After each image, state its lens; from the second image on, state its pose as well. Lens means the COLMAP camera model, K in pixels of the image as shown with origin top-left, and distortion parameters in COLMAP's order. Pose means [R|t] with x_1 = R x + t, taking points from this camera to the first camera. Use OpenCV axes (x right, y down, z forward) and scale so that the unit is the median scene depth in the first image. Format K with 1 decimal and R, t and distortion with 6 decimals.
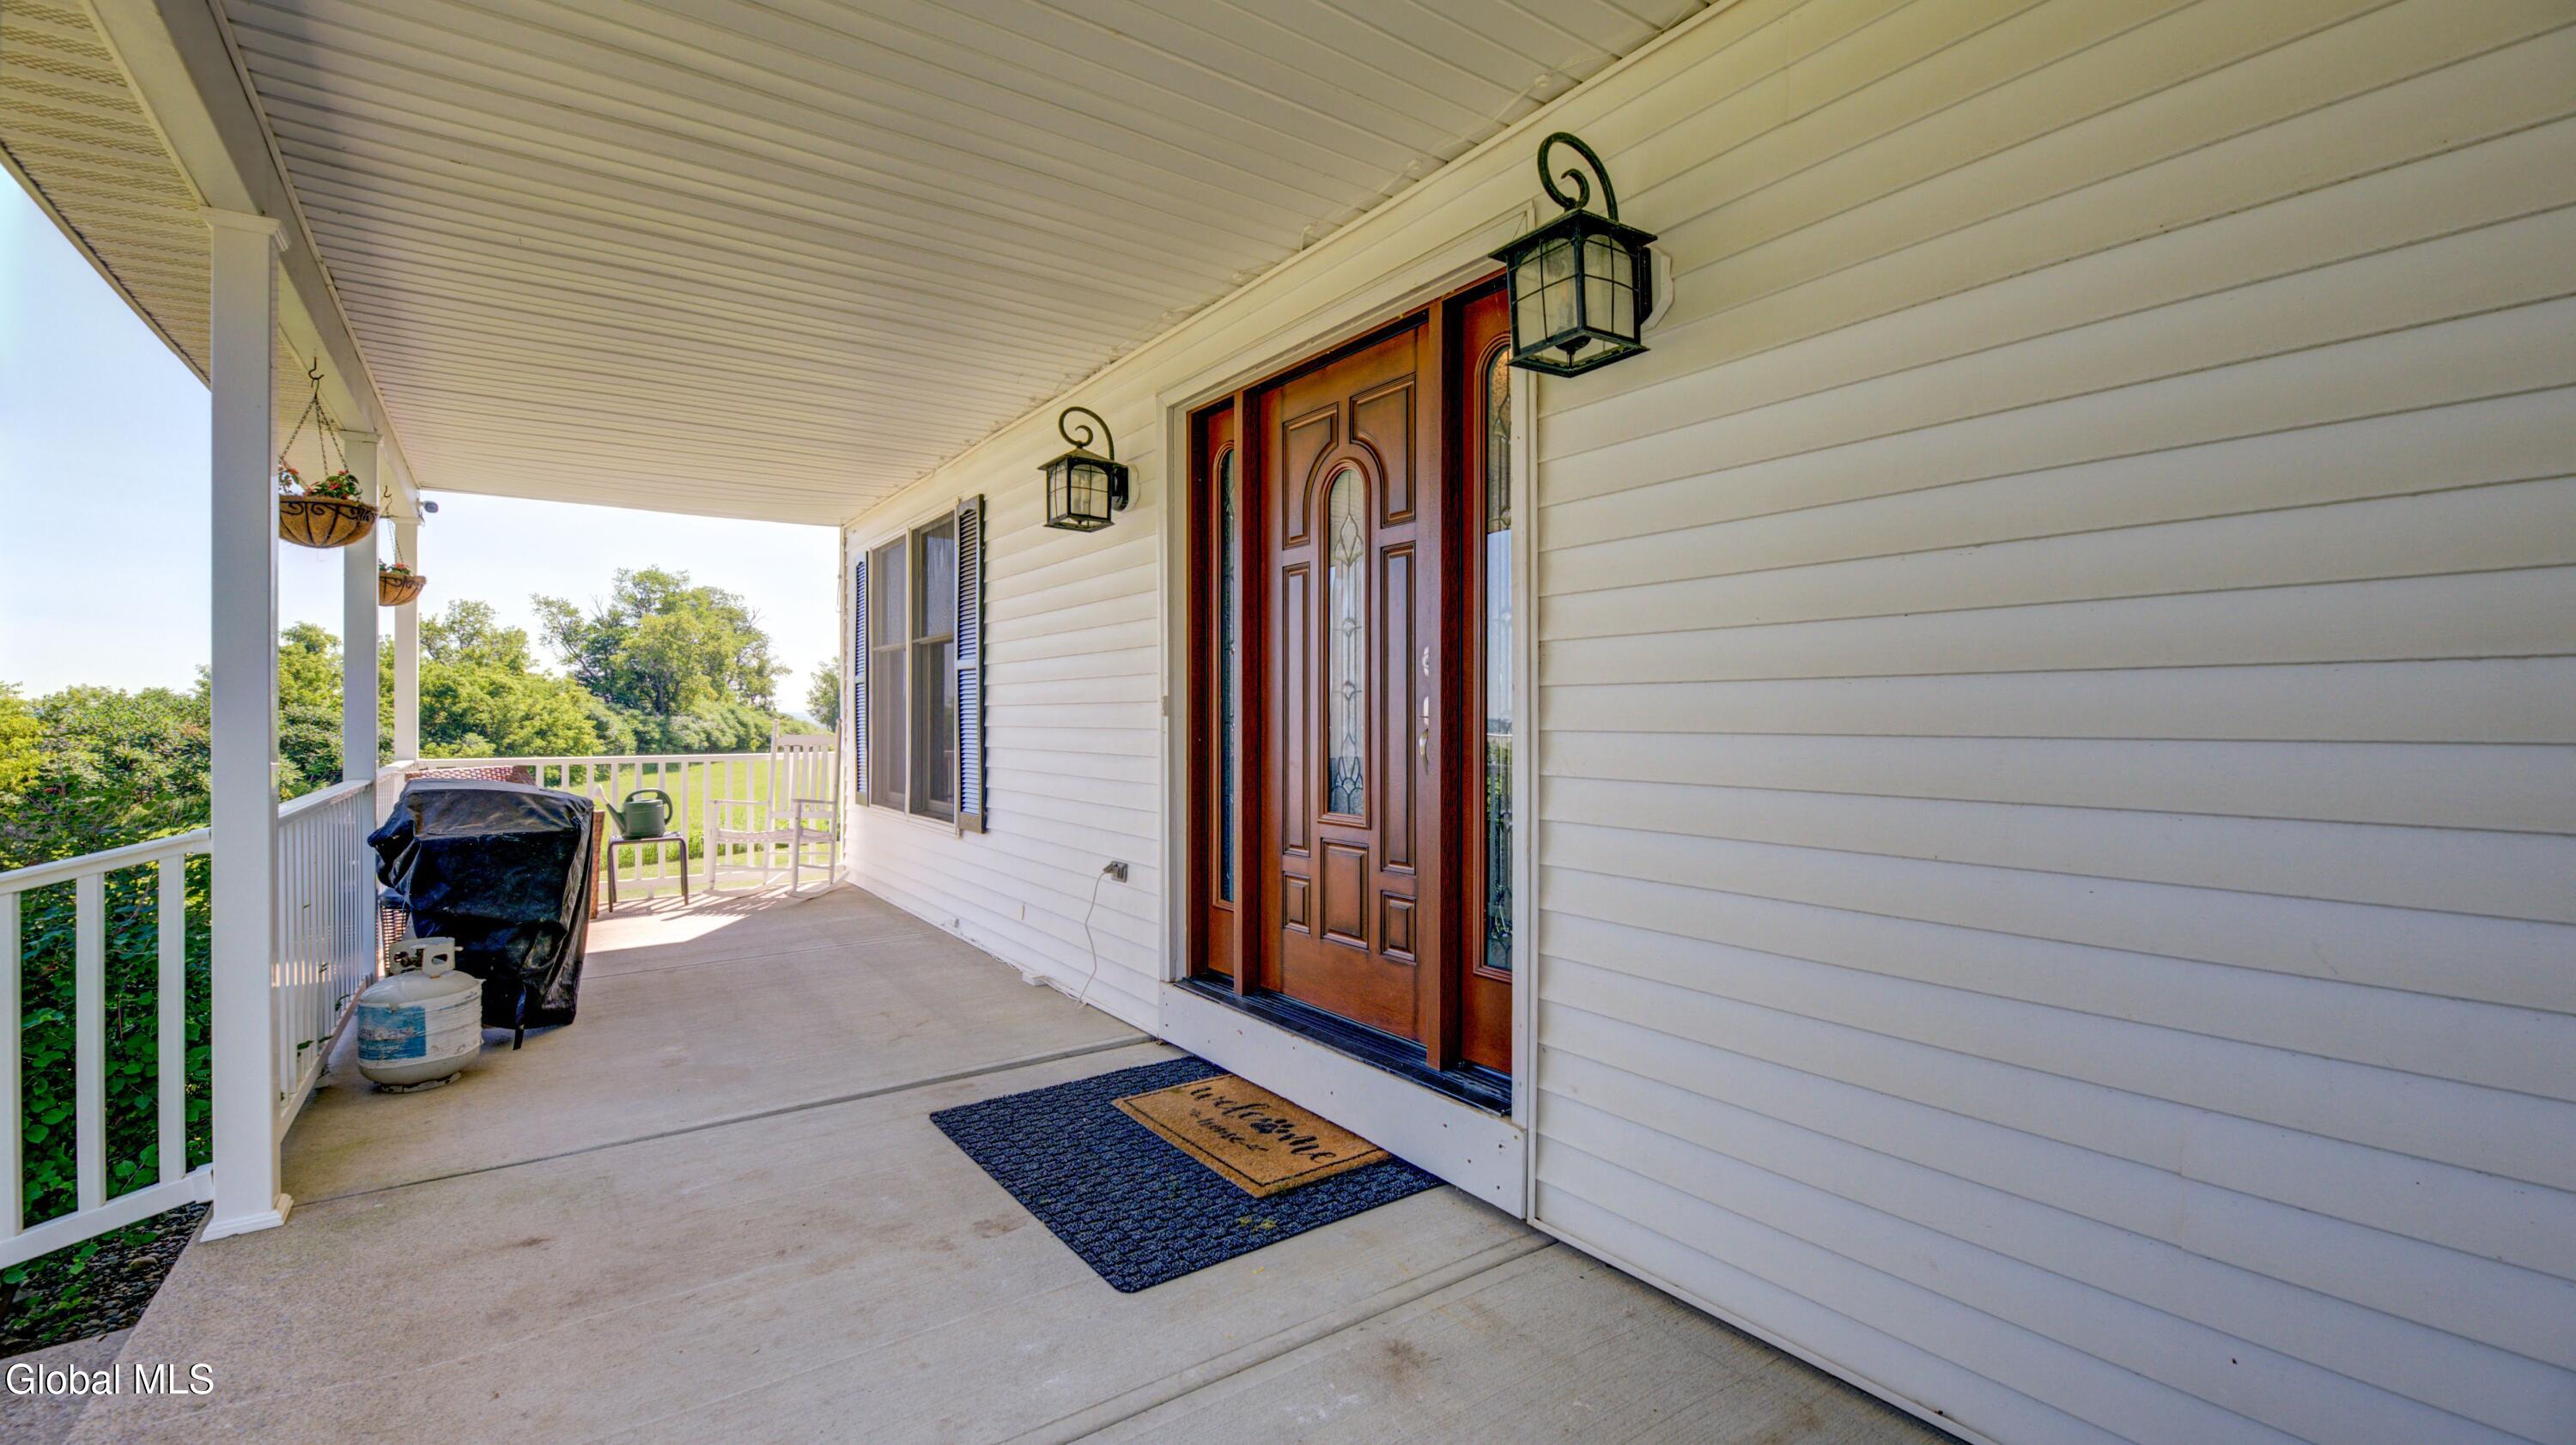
lens RADIAL K [[1088.9, 0, 1284.7], [0, 1088.9, 705.0], [0, 0, 1]] dist [-0.001990, -0.000822]
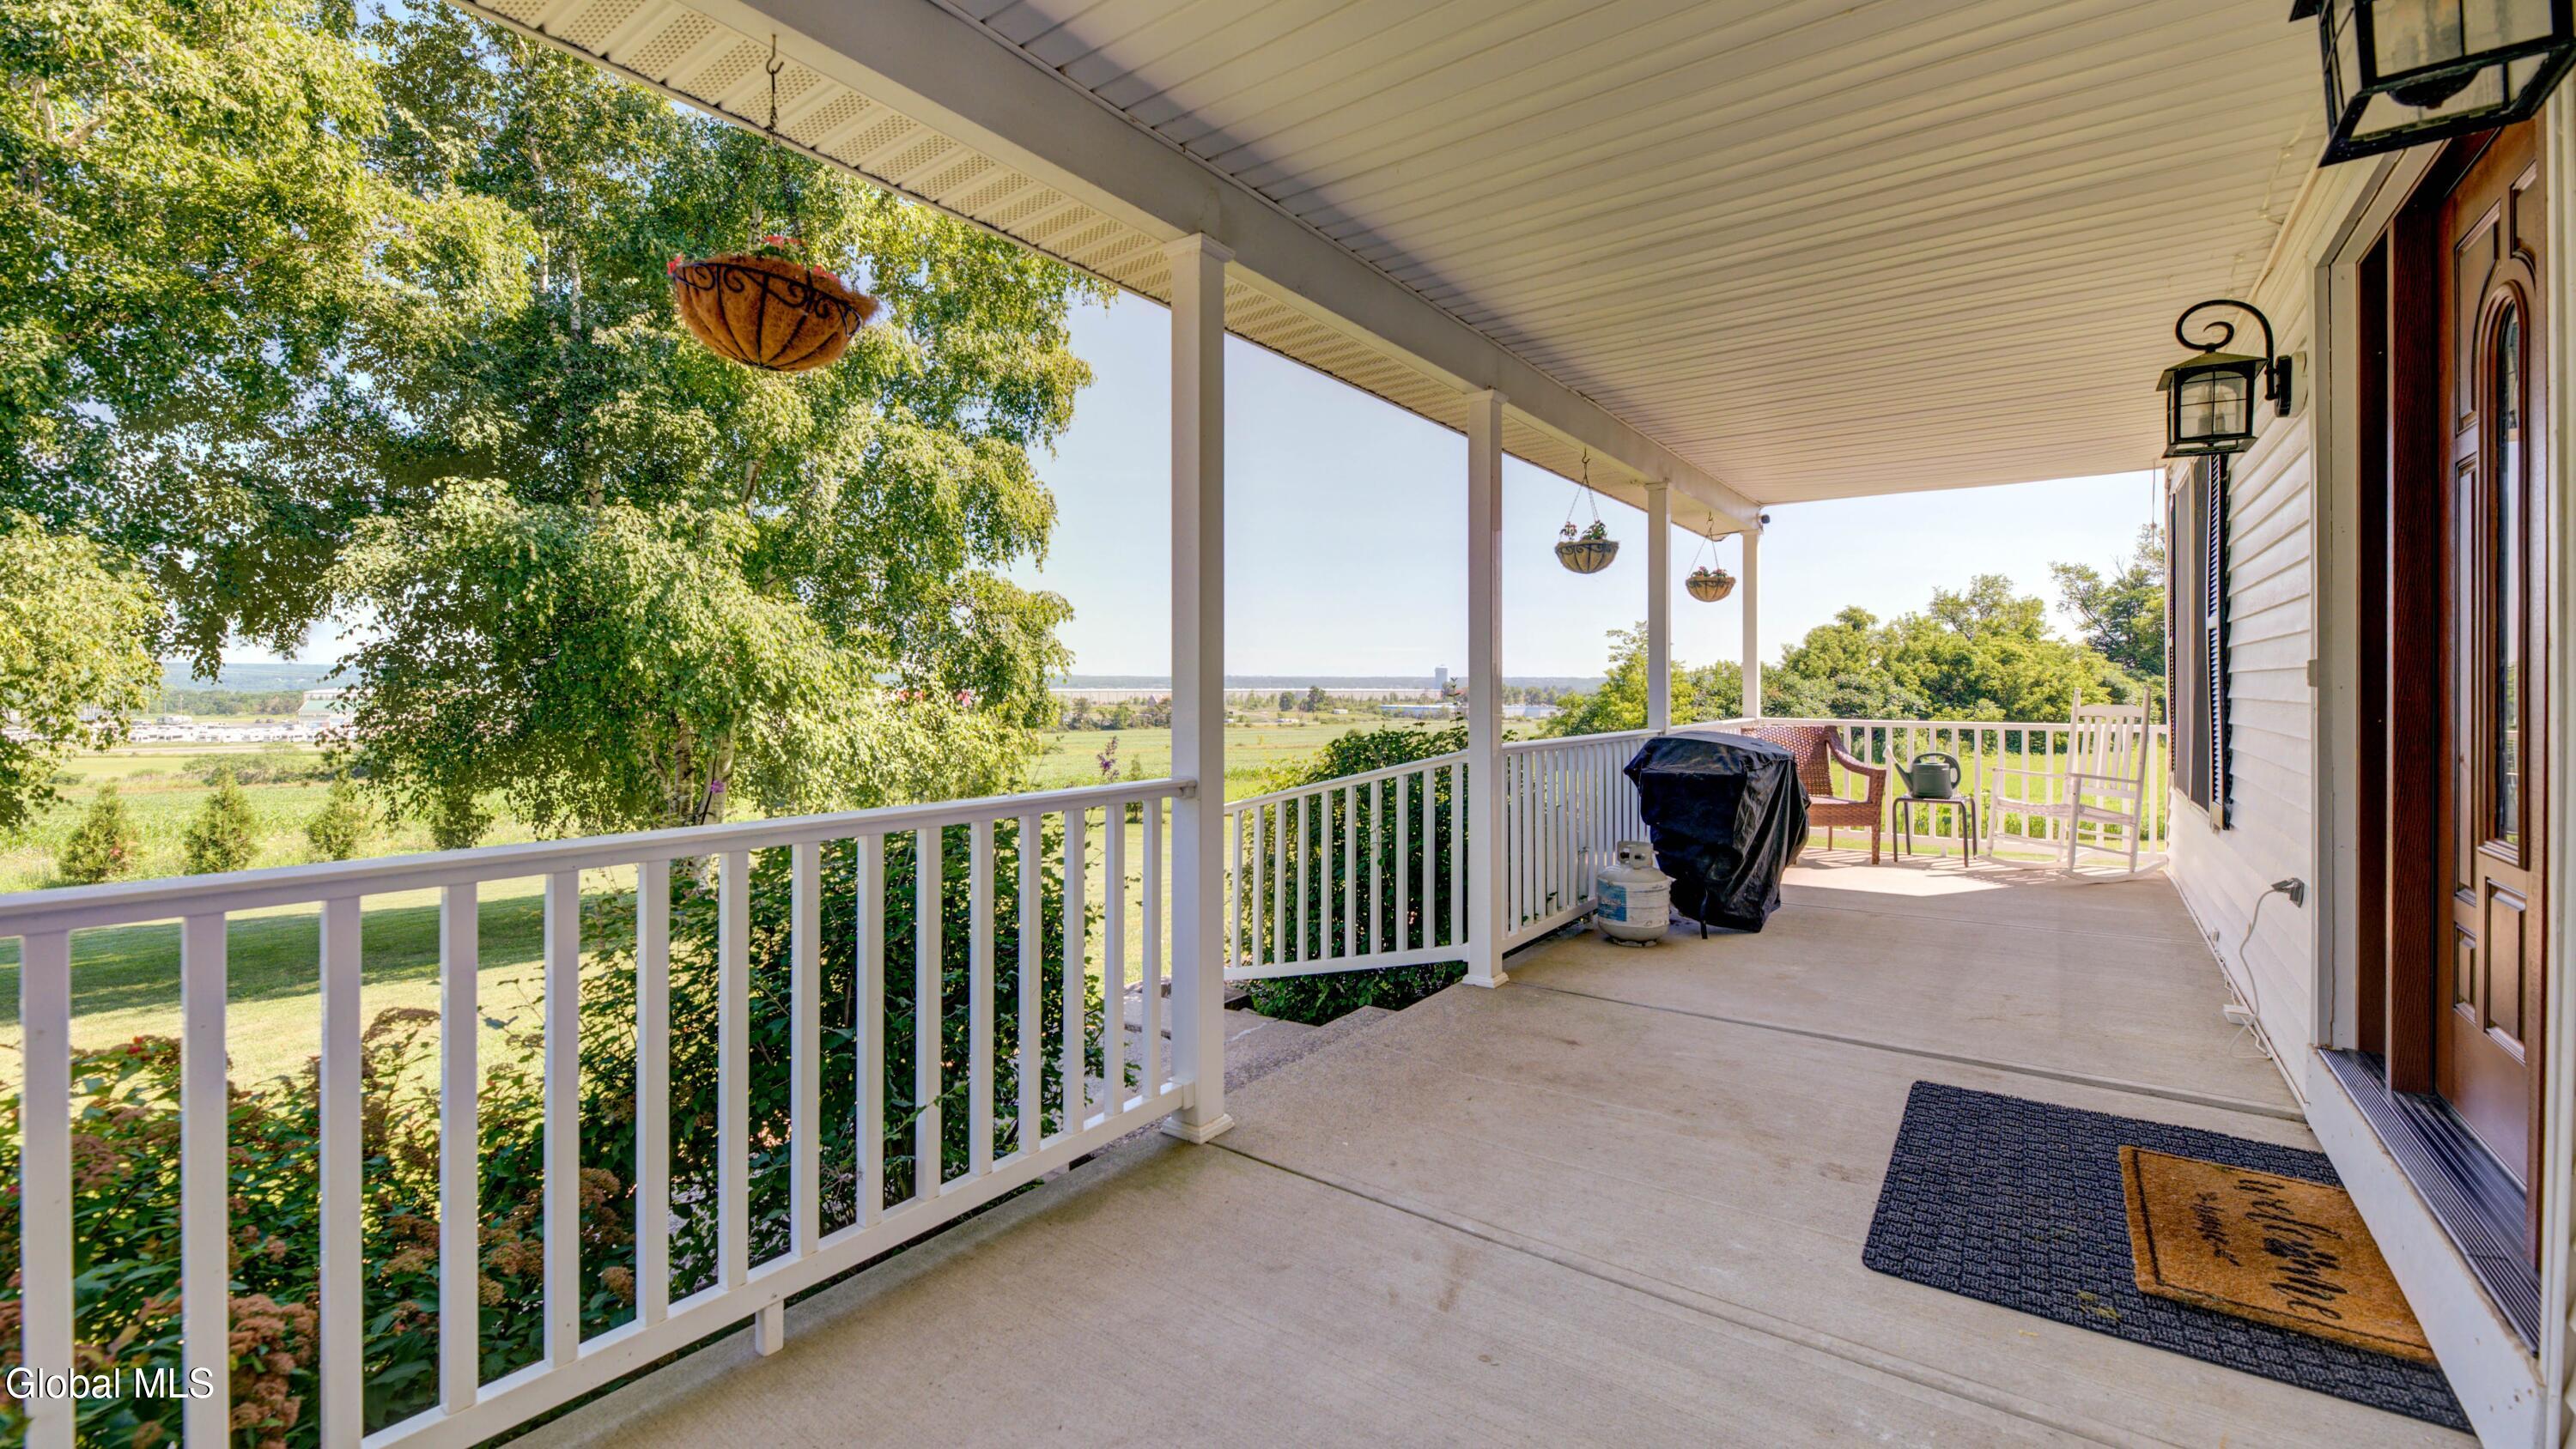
lens RADIAL K [[1068.2, 0, 1283.6], [0, 1068.2, 680.8], [0, 0, 1]] dist [-0.002962, -0.000158]
pose [[0.322586, -0.000749, -0.946540, 0.319603], [0.008897, 0.999958, 0.002241, -0.002143], [0.946498, -0.009144, 0.322579, 0.096208]]
